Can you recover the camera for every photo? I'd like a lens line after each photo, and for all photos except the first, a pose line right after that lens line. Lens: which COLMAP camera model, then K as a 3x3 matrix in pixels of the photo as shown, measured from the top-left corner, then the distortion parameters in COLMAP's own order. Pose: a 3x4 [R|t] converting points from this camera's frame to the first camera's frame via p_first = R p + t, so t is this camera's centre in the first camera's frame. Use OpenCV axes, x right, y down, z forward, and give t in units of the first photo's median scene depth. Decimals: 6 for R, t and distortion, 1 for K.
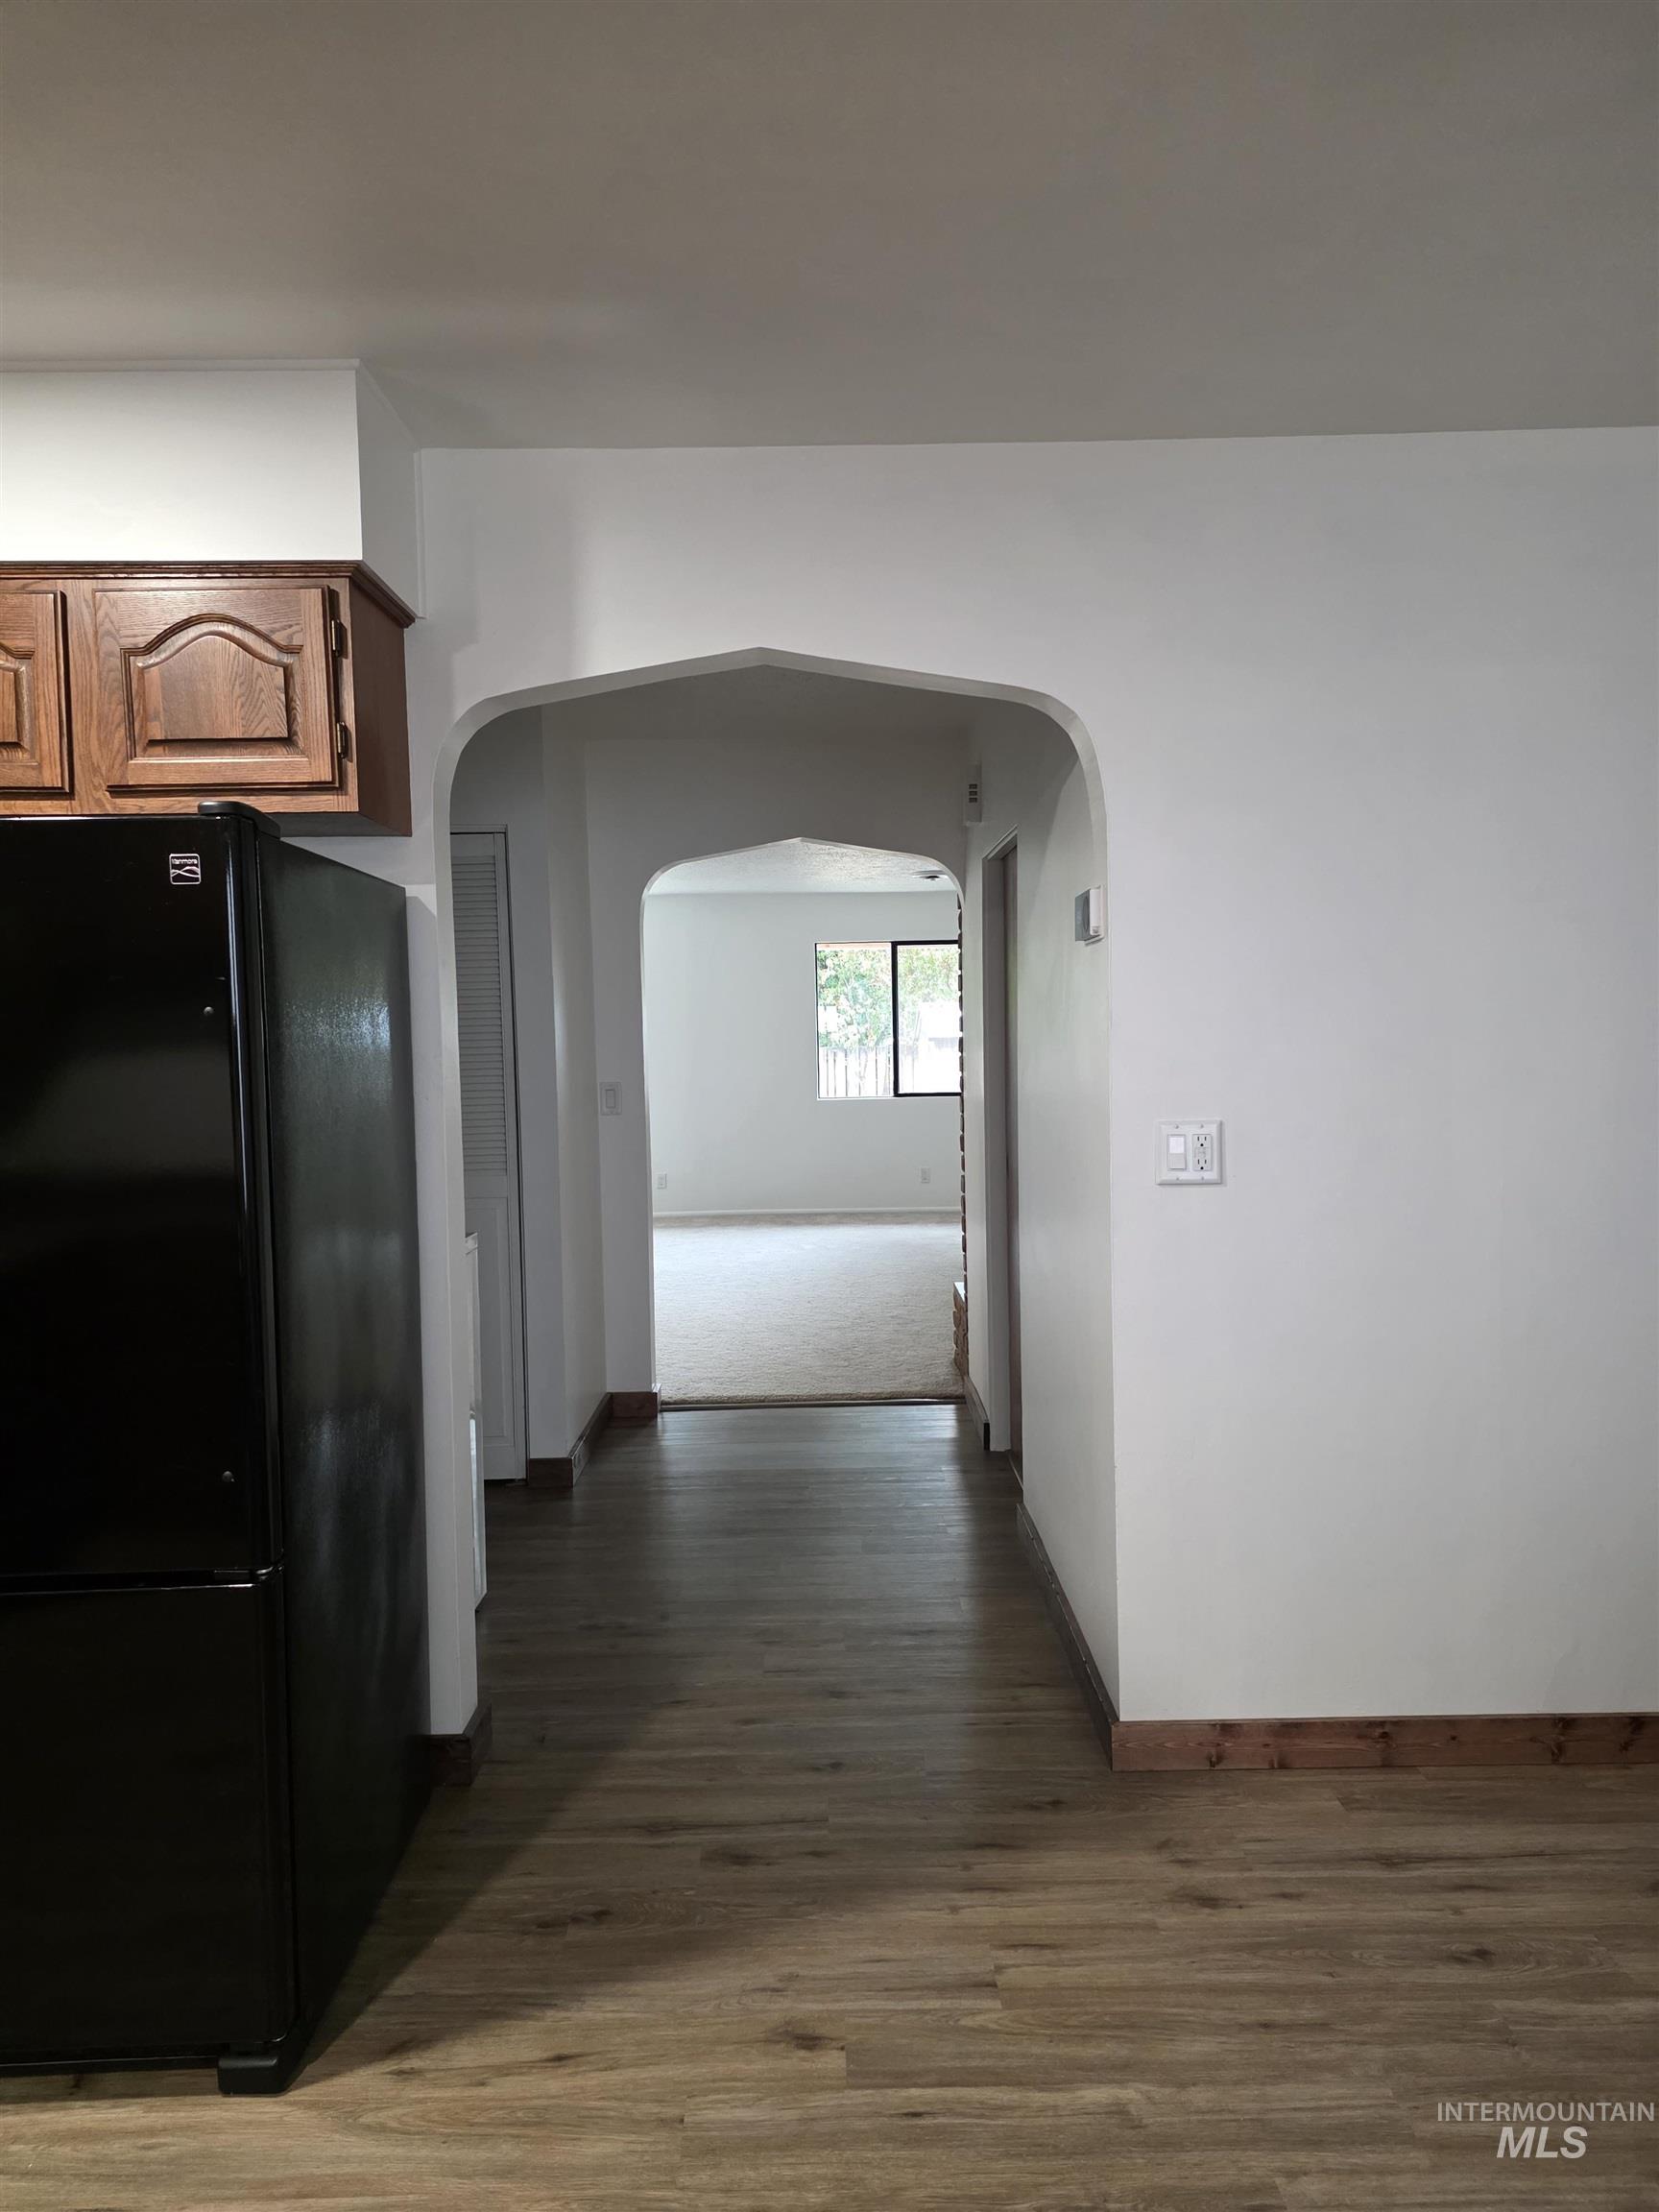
lens RADIAL K [[1470.9, 0, 829.5], [0, 1470.9, 1106.0], [0, 0, 1]] dist [0.034349, -0.024266]
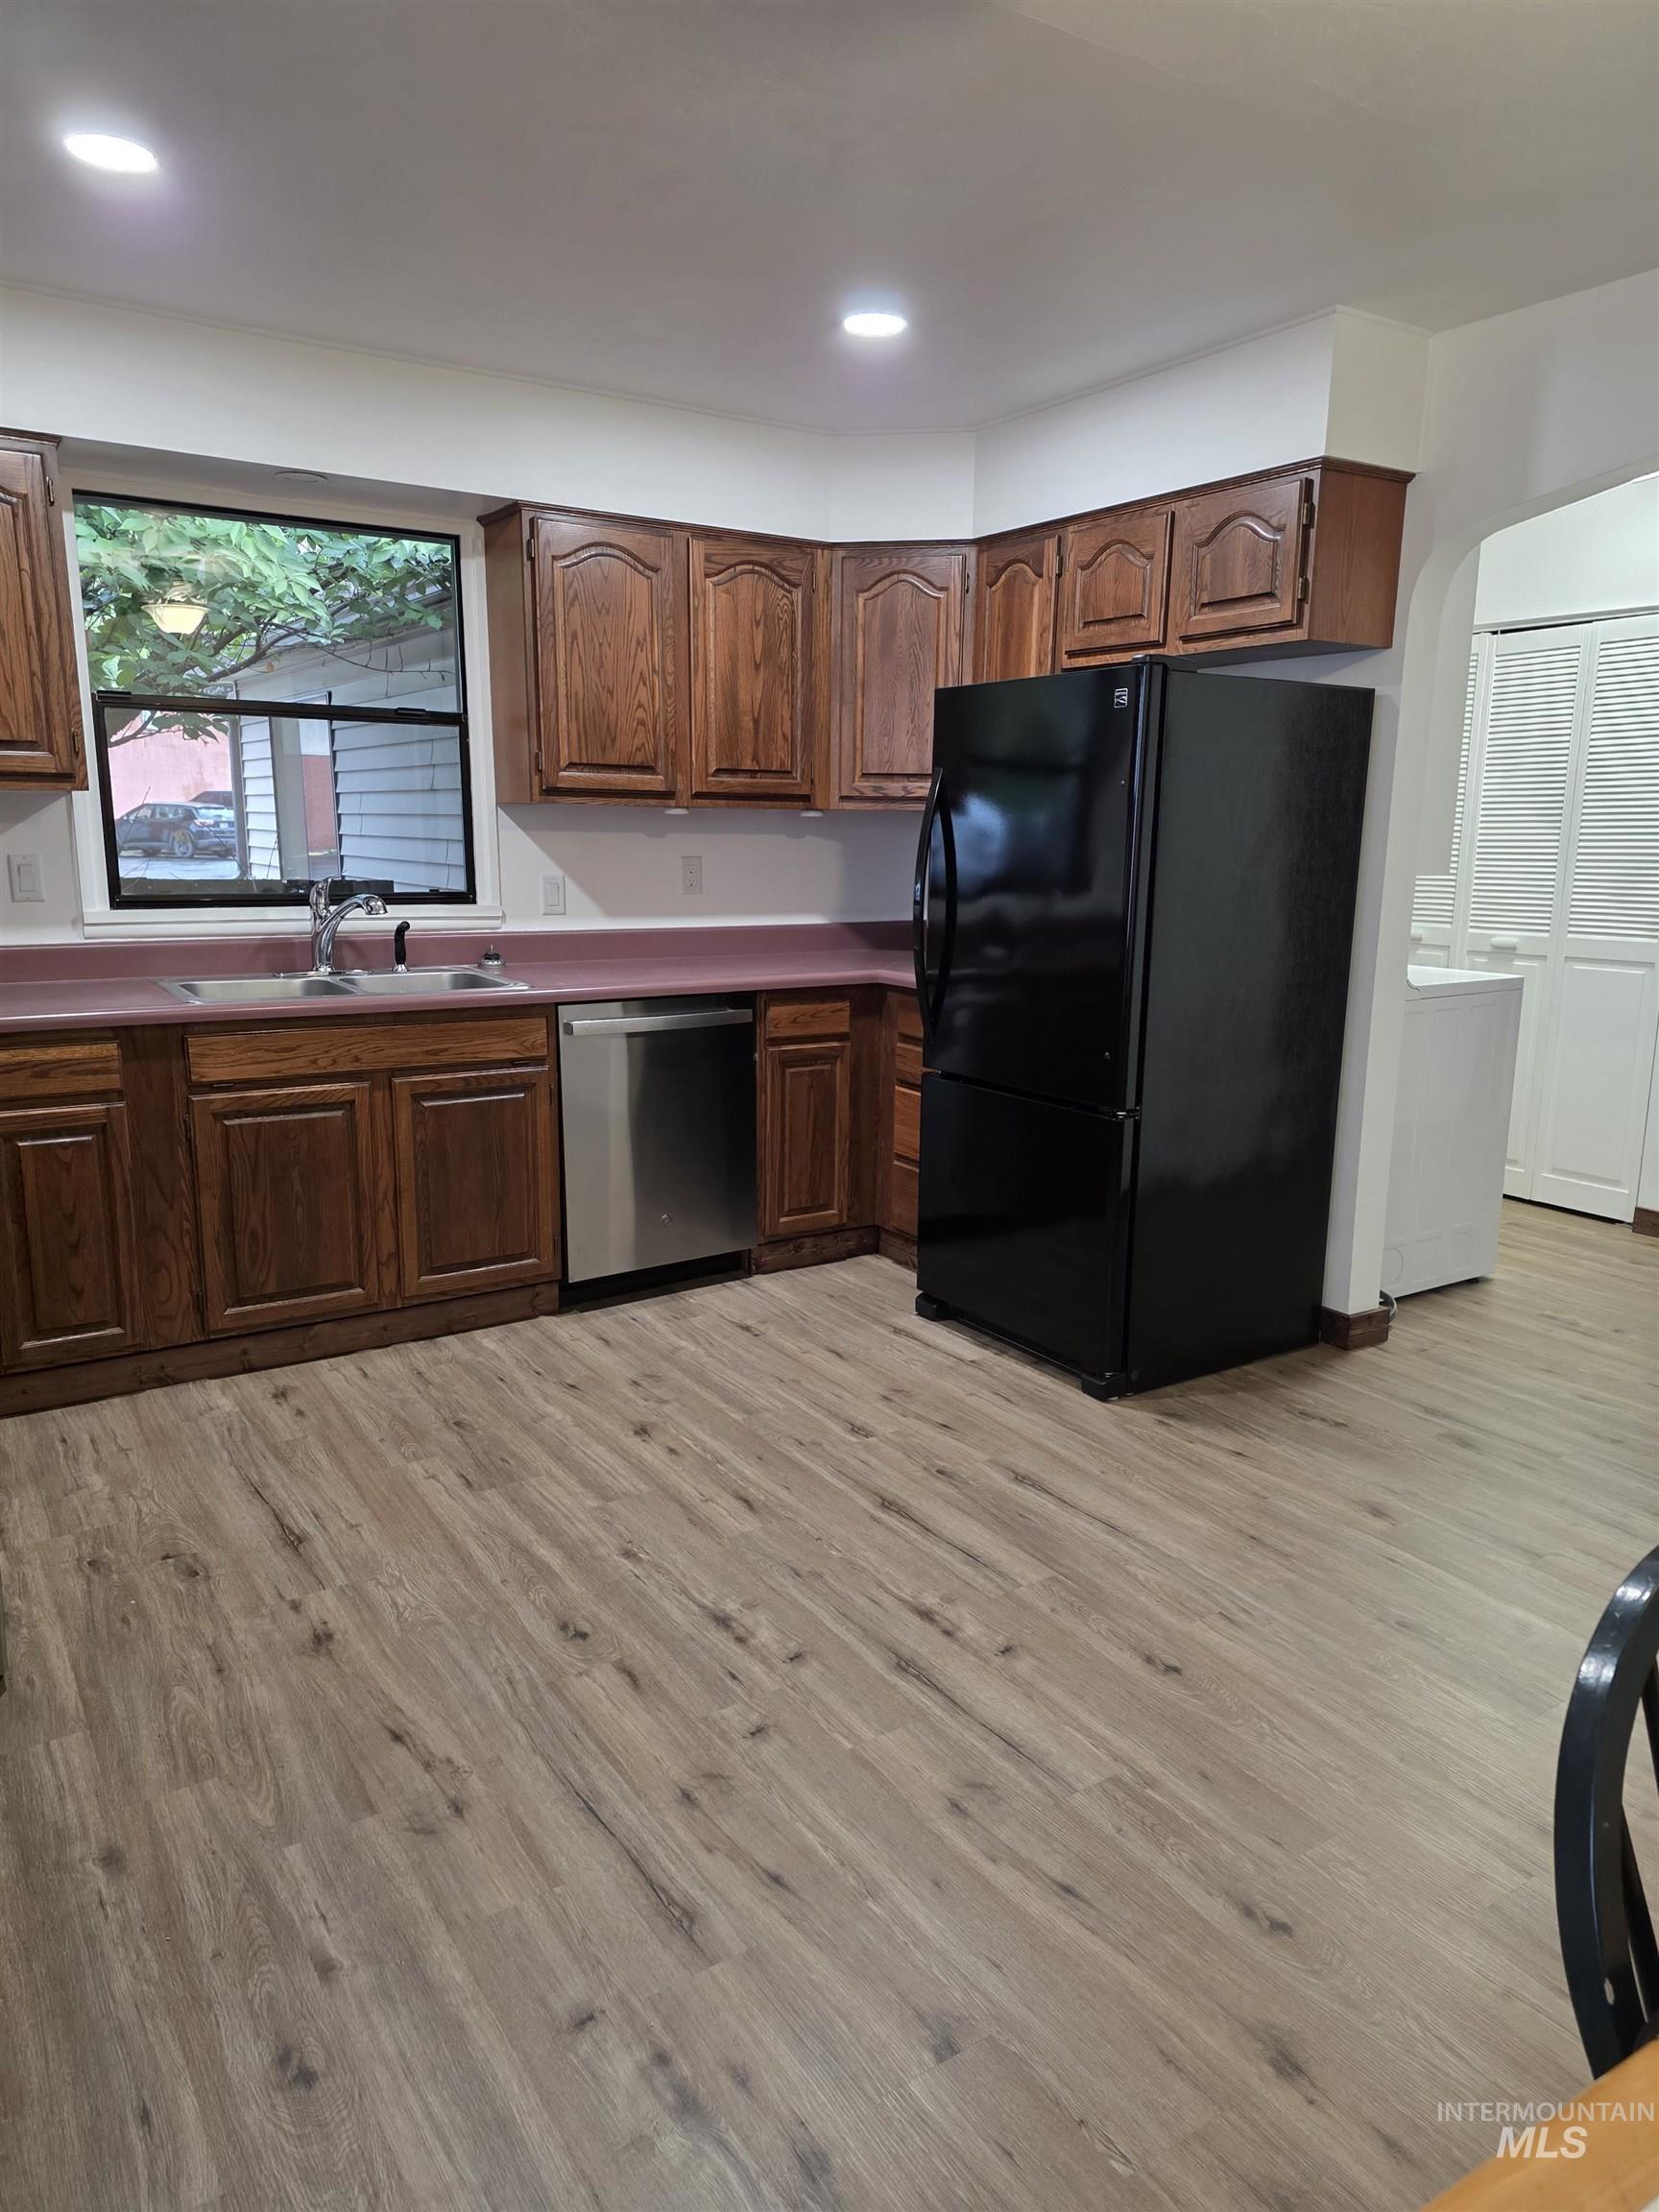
lens RADIAL K [[1432.7, 0, 841.7], [0, 1432.7, 1102.8], [0, 0, 1]] dist [0.136989, -0.198432]
pose [[0.543712, 0.184126, -0.818826, 0.698502], [-0.066487, 0.982021, 0.176675, 0.020542], [0.836634, -0.041619, 0.546178, -0.170313]]
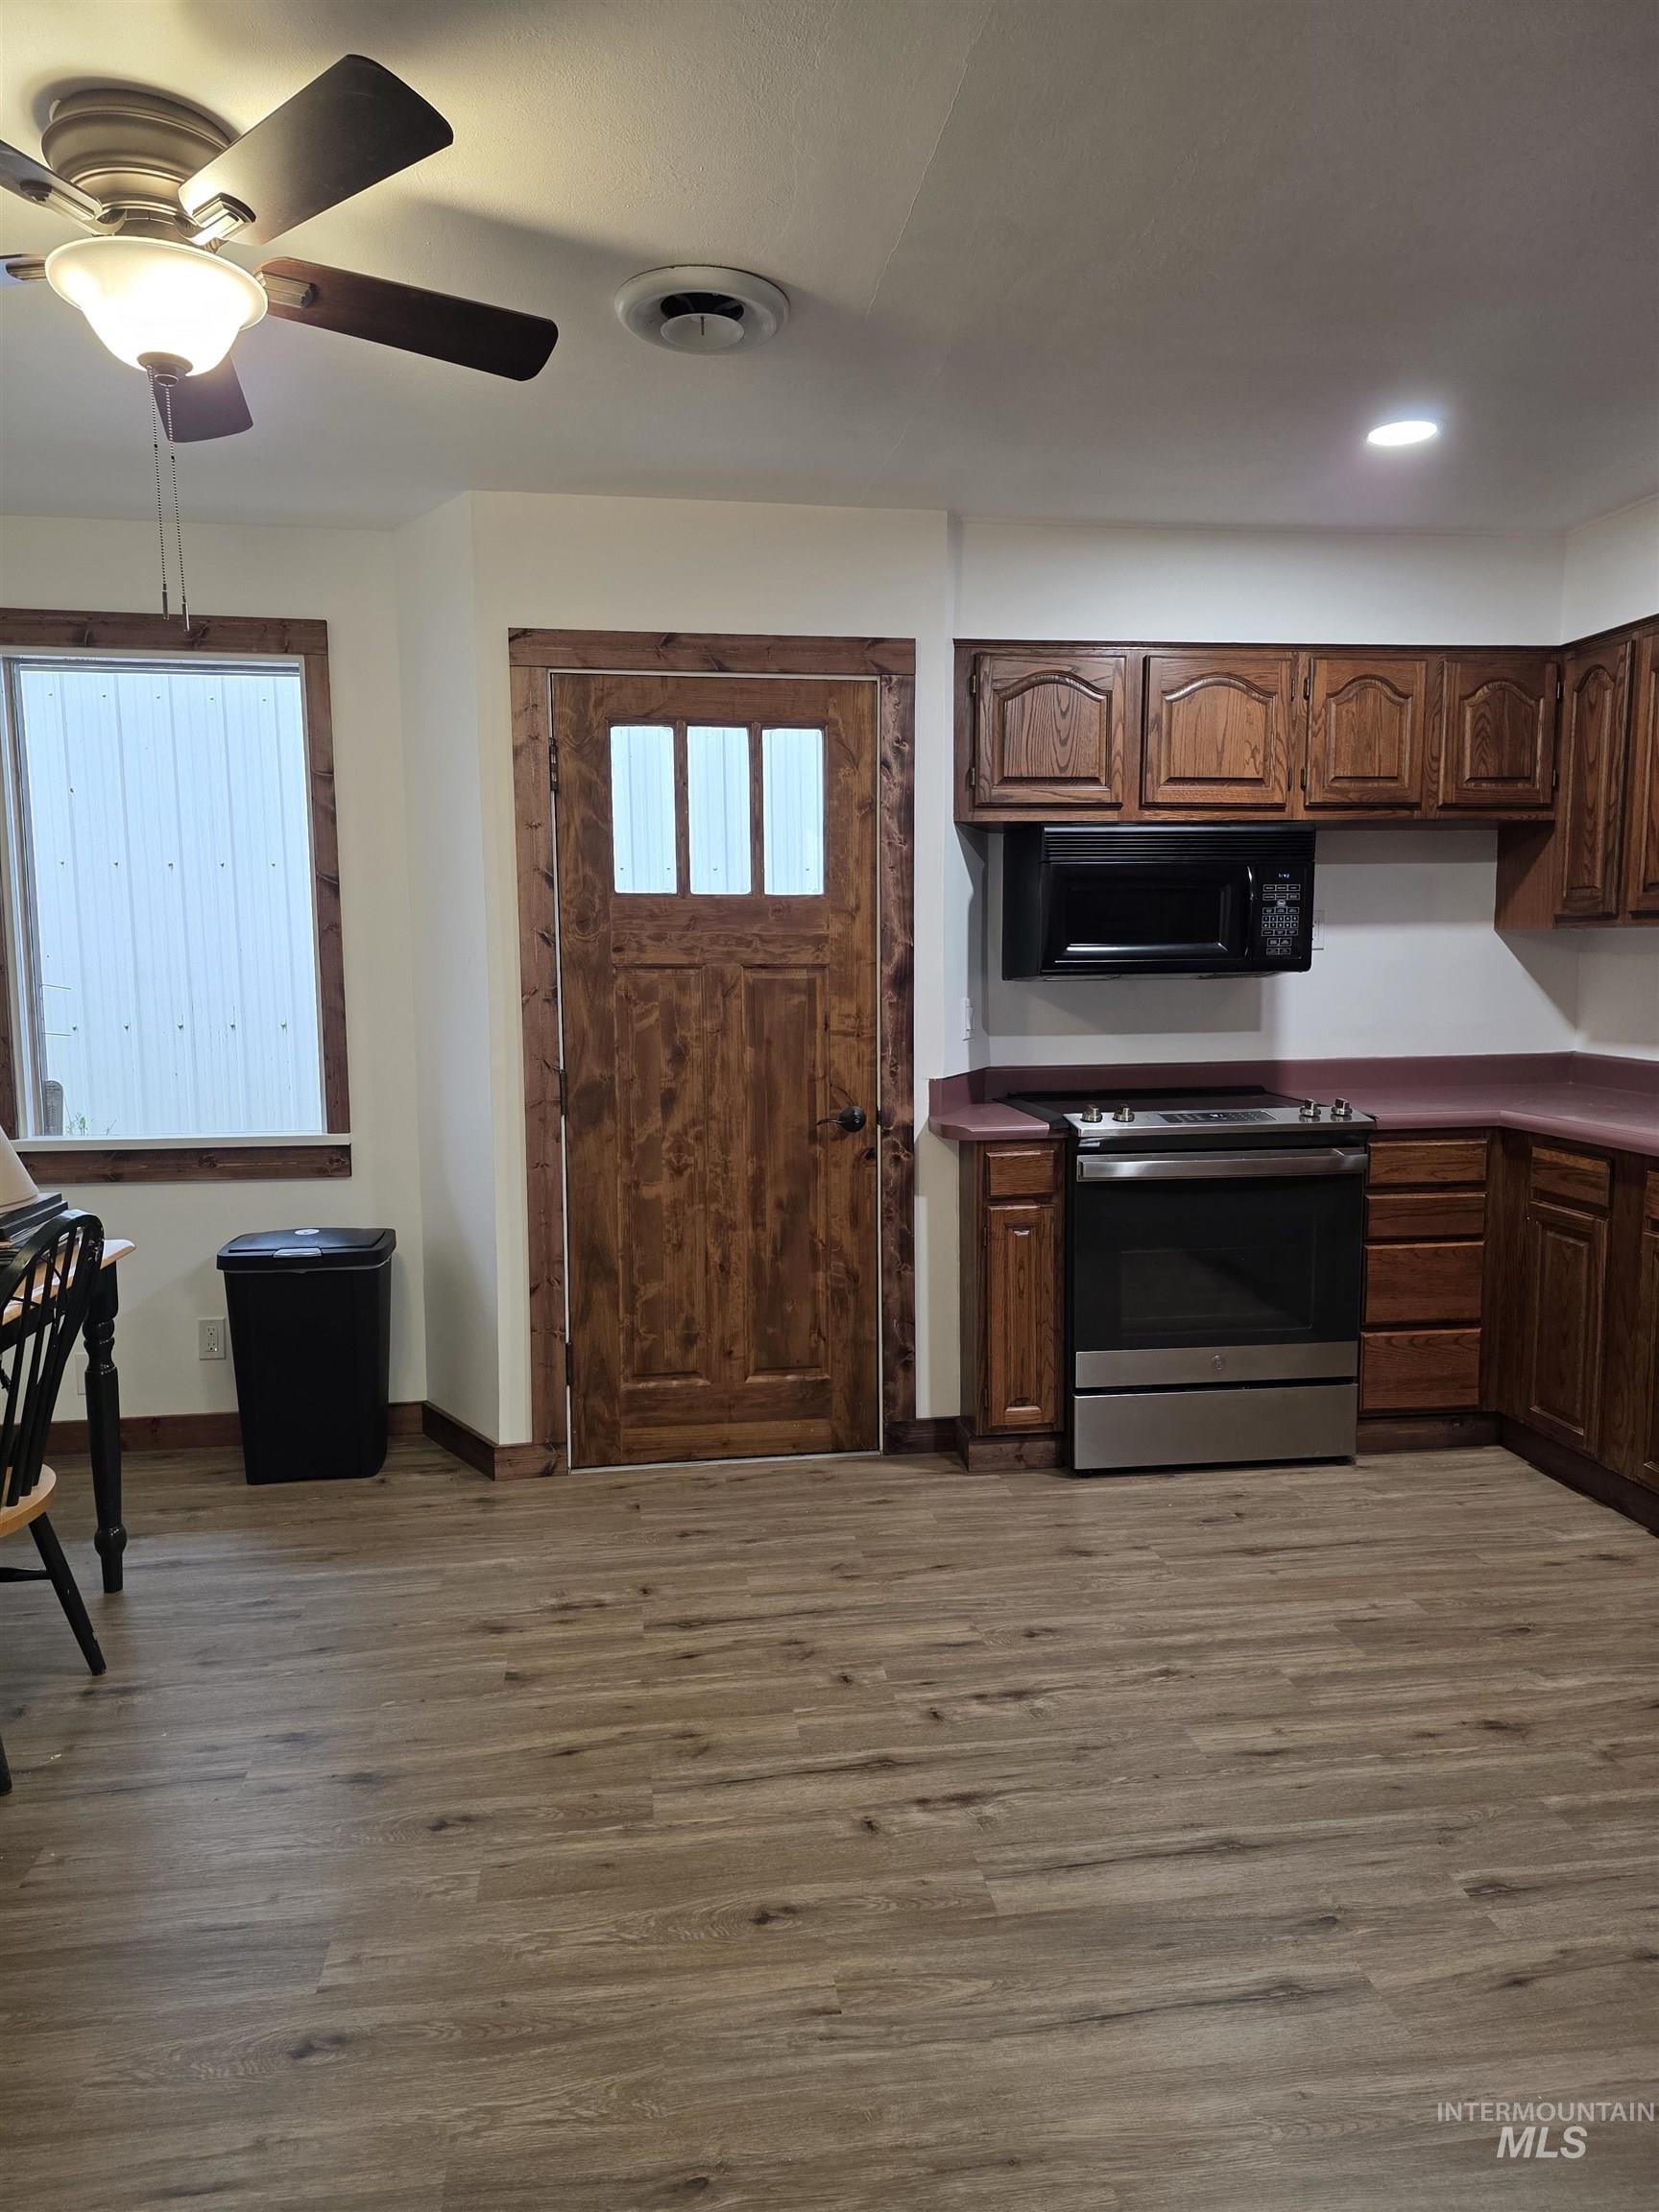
lens RADIAL K [[1468.6, 0, 856.8], [0, 1468.6, 1100.8], [0, 0, 1]] dist [0.087043, -0.094376]
pose [[-0.987722, 0.044658, -0.149704, 0.122553], [0.020887, 0.987418, 0.156743, -0.054489], [0.154820, 0.151692, -0.976228, 1.370826]]
